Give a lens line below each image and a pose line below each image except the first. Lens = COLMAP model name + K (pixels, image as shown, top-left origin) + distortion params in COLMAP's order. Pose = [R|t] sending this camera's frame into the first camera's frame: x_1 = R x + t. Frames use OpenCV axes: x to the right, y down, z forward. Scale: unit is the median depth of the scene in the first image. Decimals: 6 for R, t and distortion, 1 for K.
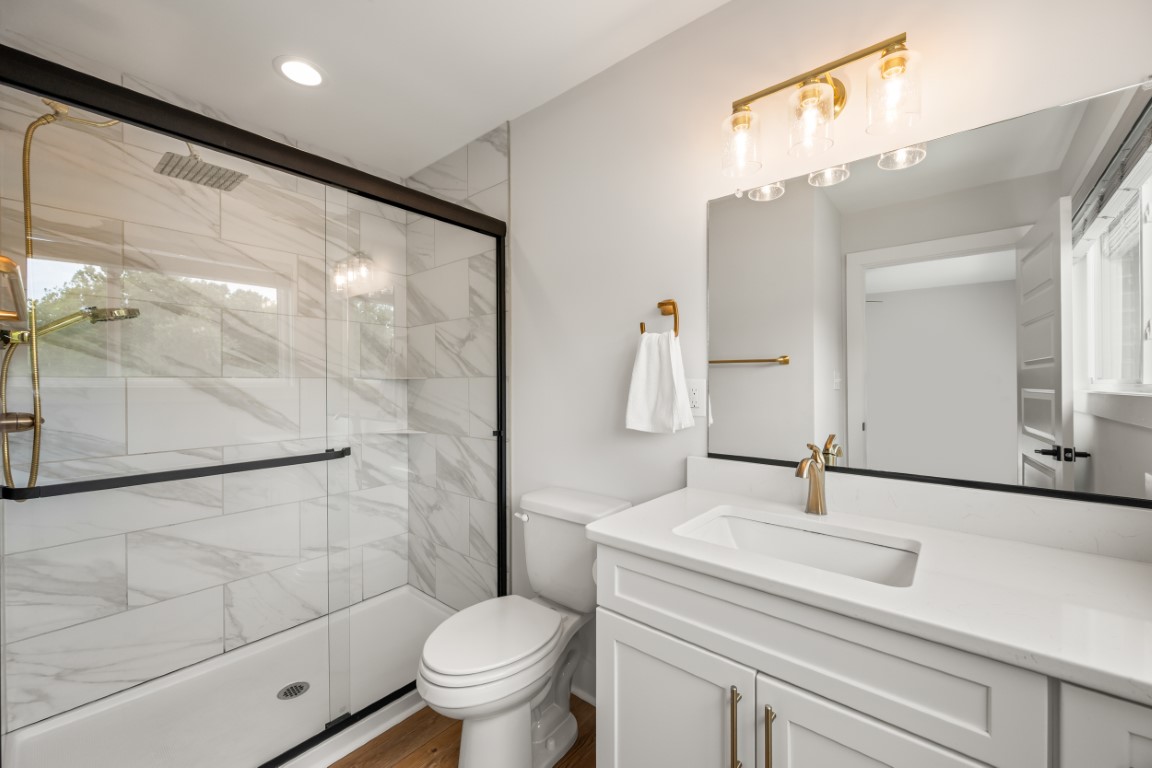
lens RADIAL K [[462.7, 0, 576.0], [0, 462.7, 384.0], [0, 0, 1]] dist [0.021370, -0.000193]
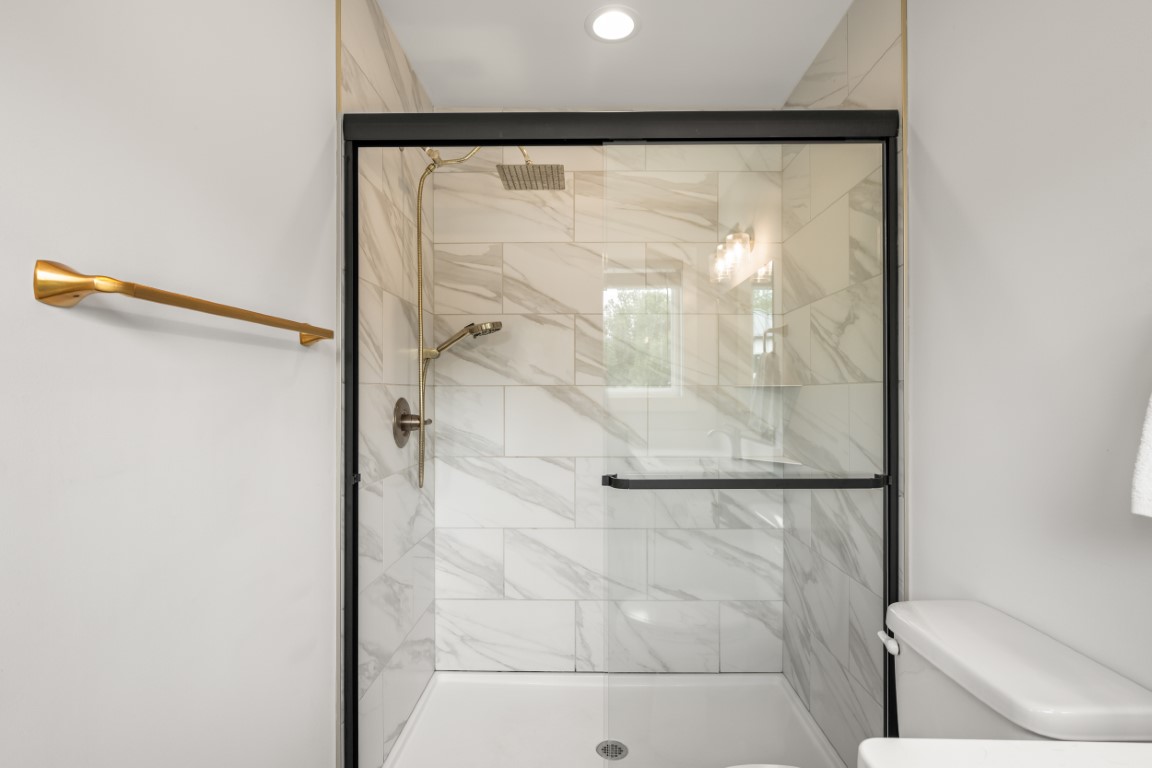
lens RADIAL K [[558.9, 0, 577.1], [0, 558.9, 390.5], [0, 0, 1]] dist [0.013279, -0.000200]
pose [[0.636337, 0.001582, -0.771410, 0.134563], [-0.006334, 0.999975, -0.003175, 0.000154], [0.771385, 0.006907, 0.636331, 0.269892]]
